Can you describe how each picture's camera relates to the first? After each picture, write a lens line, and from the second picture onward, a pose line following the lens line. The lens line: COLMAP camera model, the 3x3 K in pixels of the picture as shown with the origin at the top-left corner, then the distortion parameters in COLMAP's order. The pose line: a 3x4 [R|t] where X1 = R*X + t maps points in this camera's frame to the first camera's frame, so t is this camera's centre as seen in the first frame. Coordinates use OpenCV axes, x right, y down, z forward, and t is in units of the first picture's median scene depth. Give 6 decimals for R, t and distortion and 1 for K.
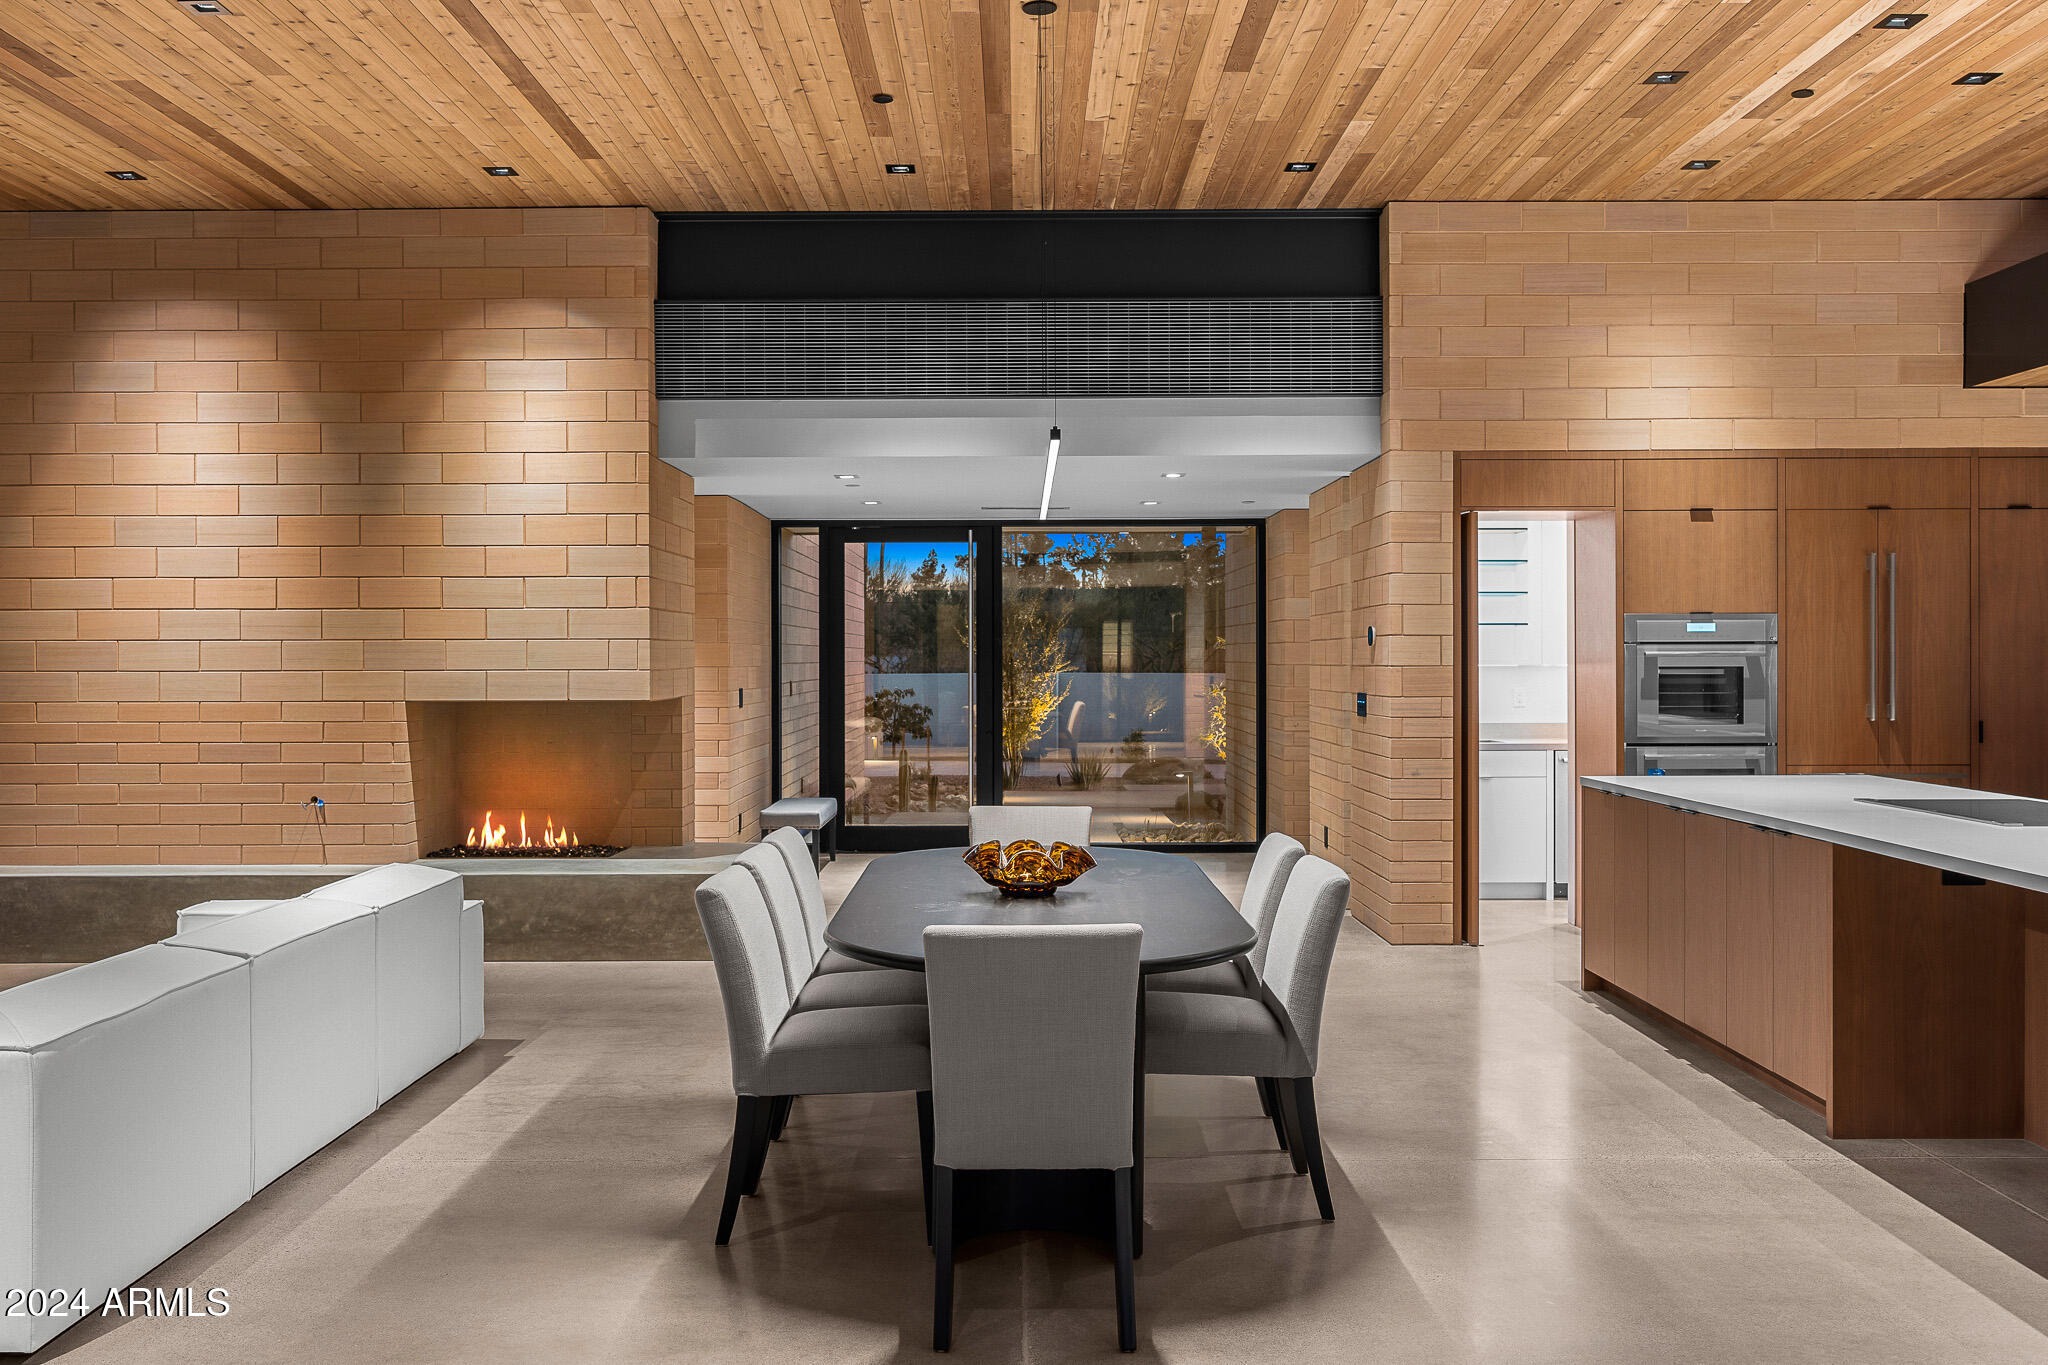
lens RADIAL K [[1754.0, 0, 1024.0], [0, 1754.0, 682.5], [0, 0, 1]] dist [-0.006387, -0.001356]
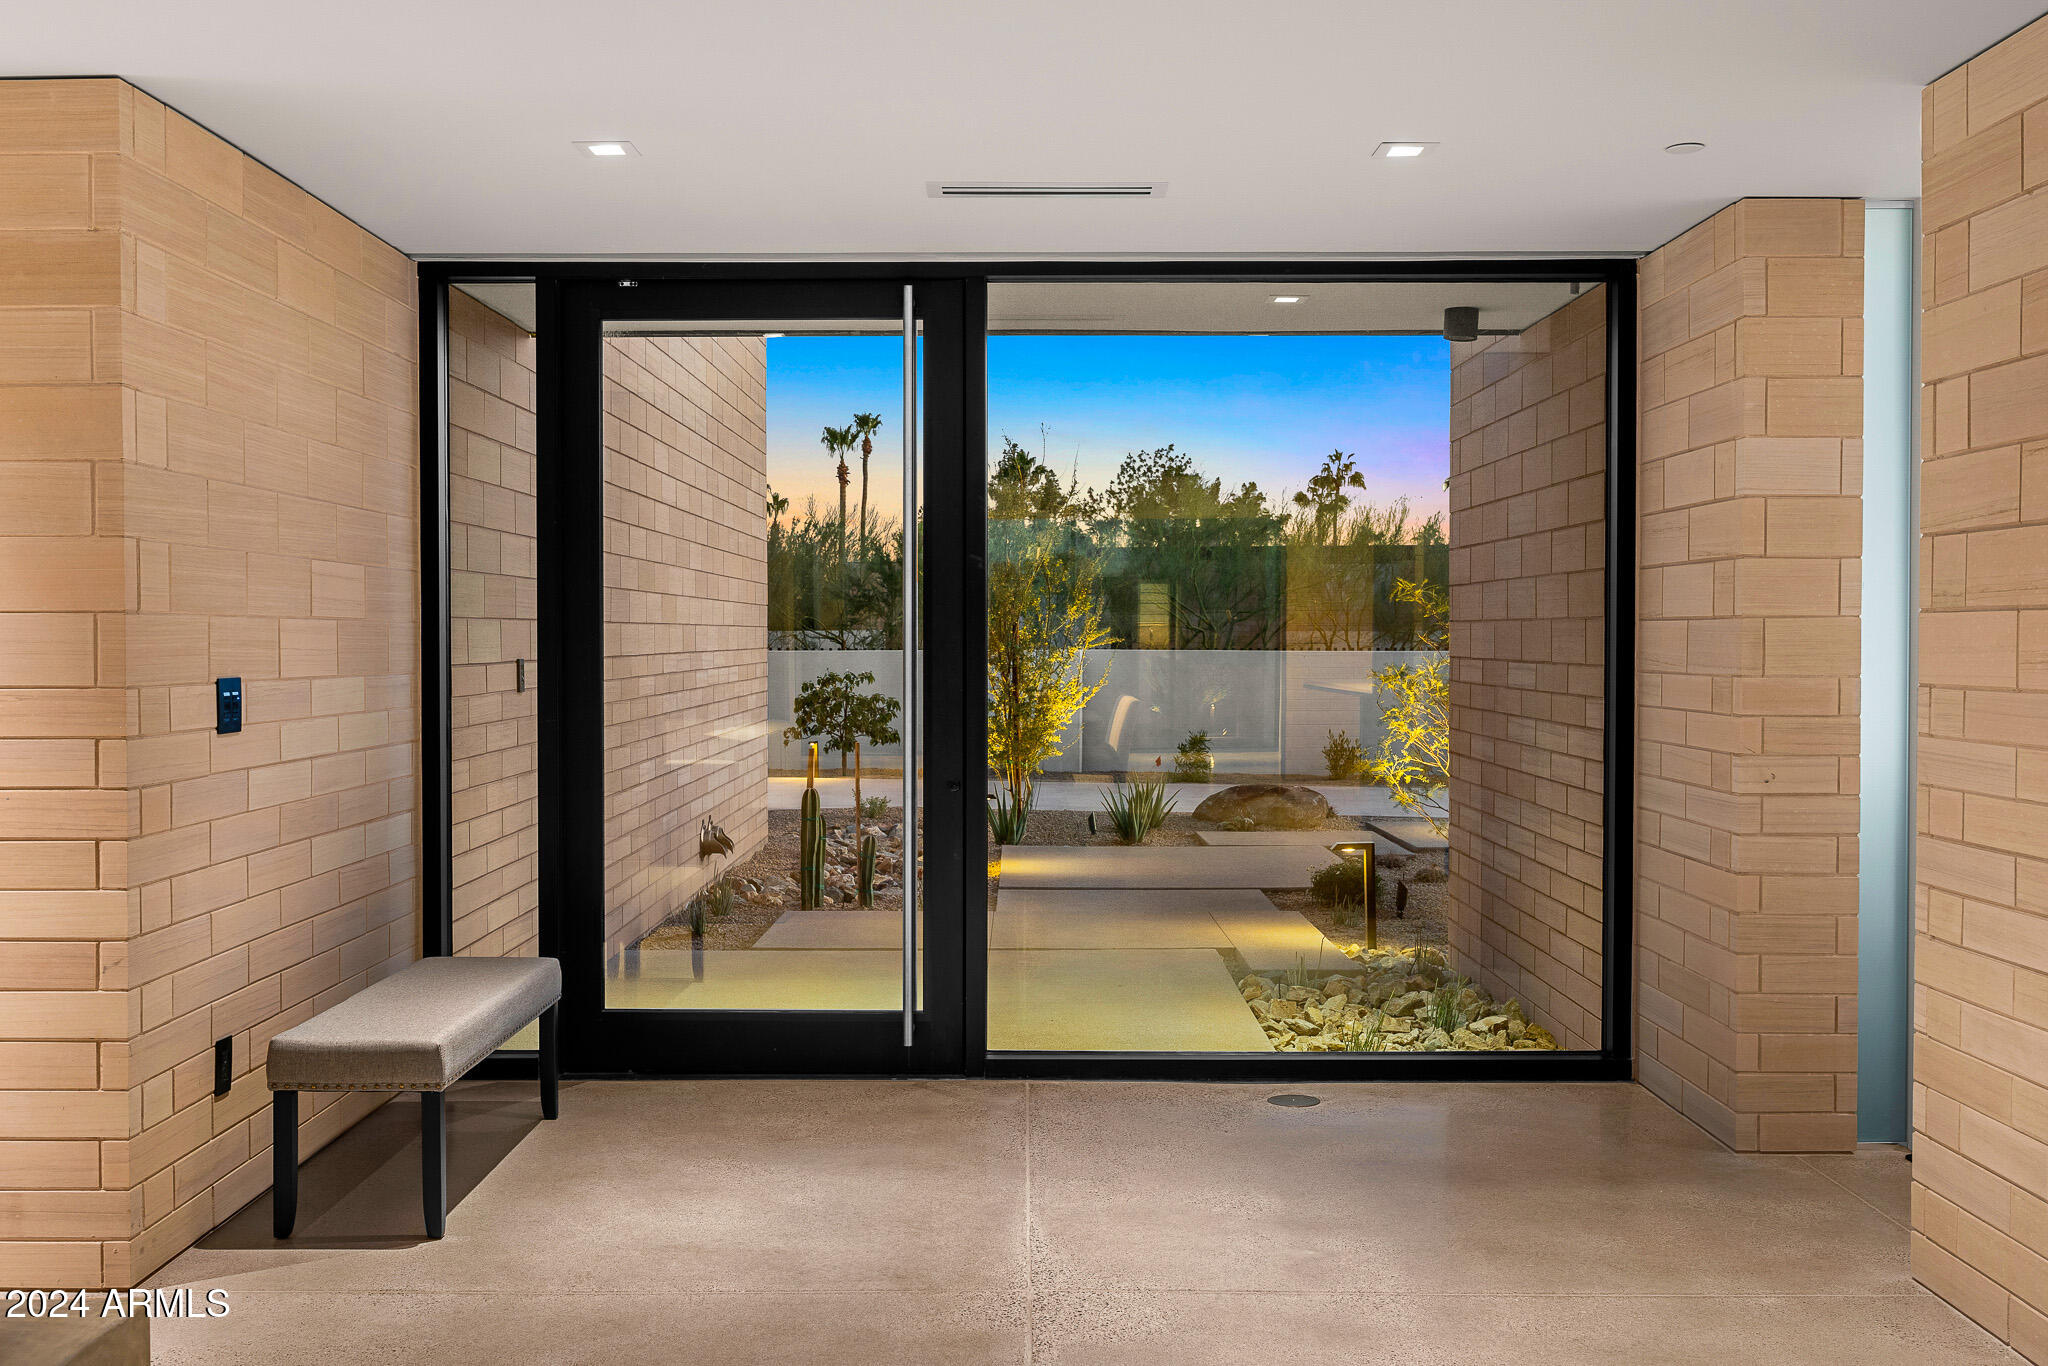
lens RADIAL K [[1922.7, 0, 1024.0], [0, 1922.7, 683.0], [0, 0, 1]] dist [-0.004009, -0.001587]
pose [[0.999986, 0.003915, -0.003534, -0.002702], [-0.003879, 0.999942, 0.010047, 0.000120], [0.003573, -0.010033, 0.999943, 0.787168]]
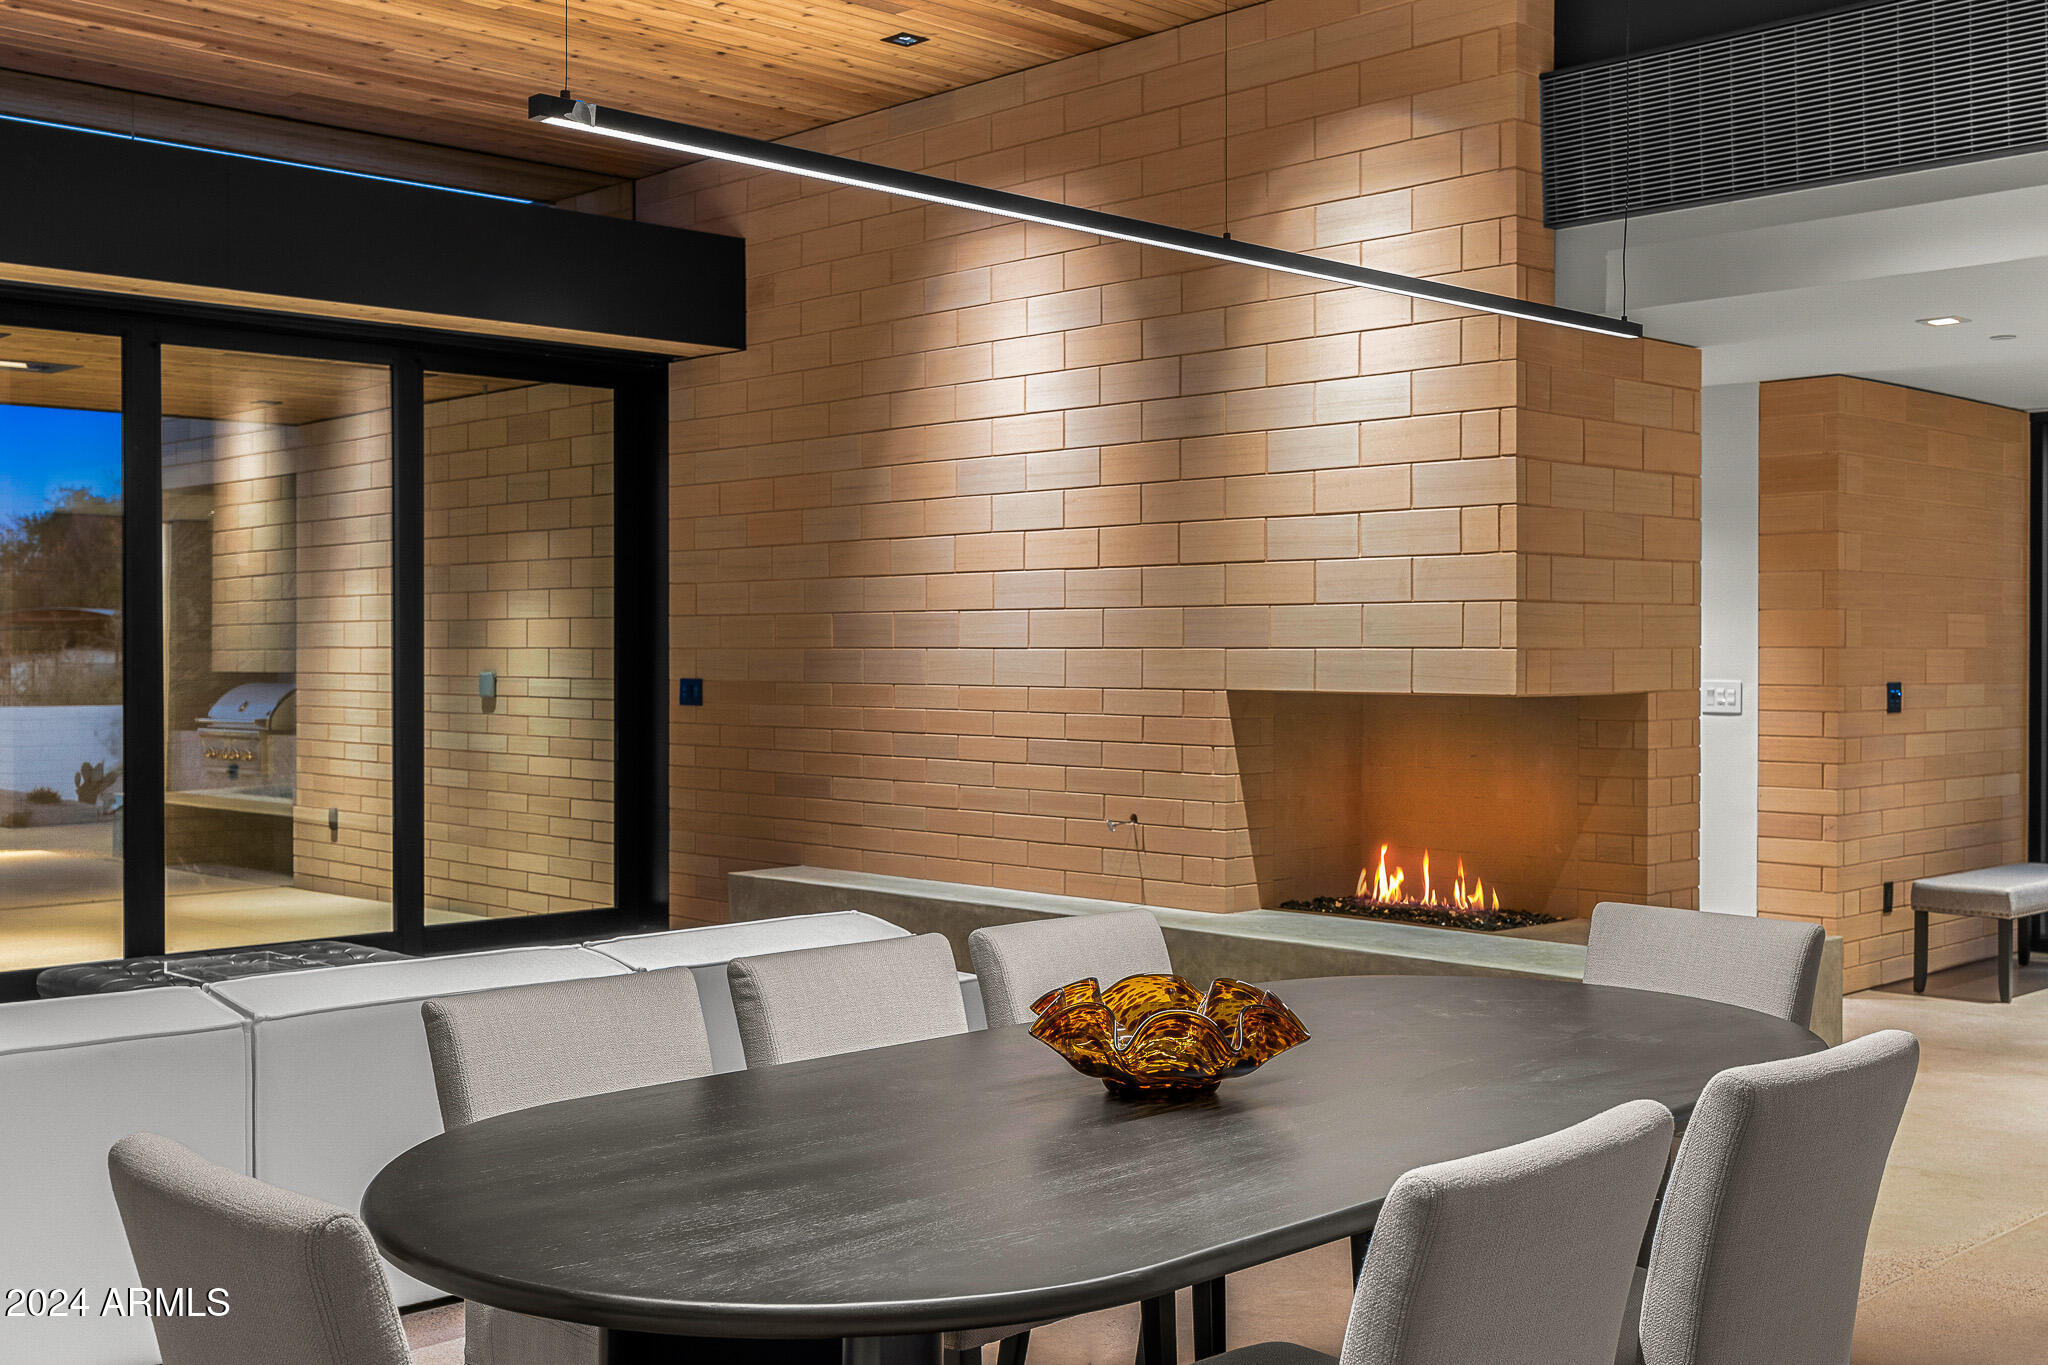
lens RADIAL K [[2164.5, 0, 1024.0], [0, 2164.5, 682.5], [0, 0, 1]] dist [-0.003327, 0.028670]
pose [[0.691035, 0.013161, -0.722702, 0.231493], [-0.011420, 0.999908, 0.007289, 0.001863], [0.722731, 0.003217, 0.691121, 0.307504]]
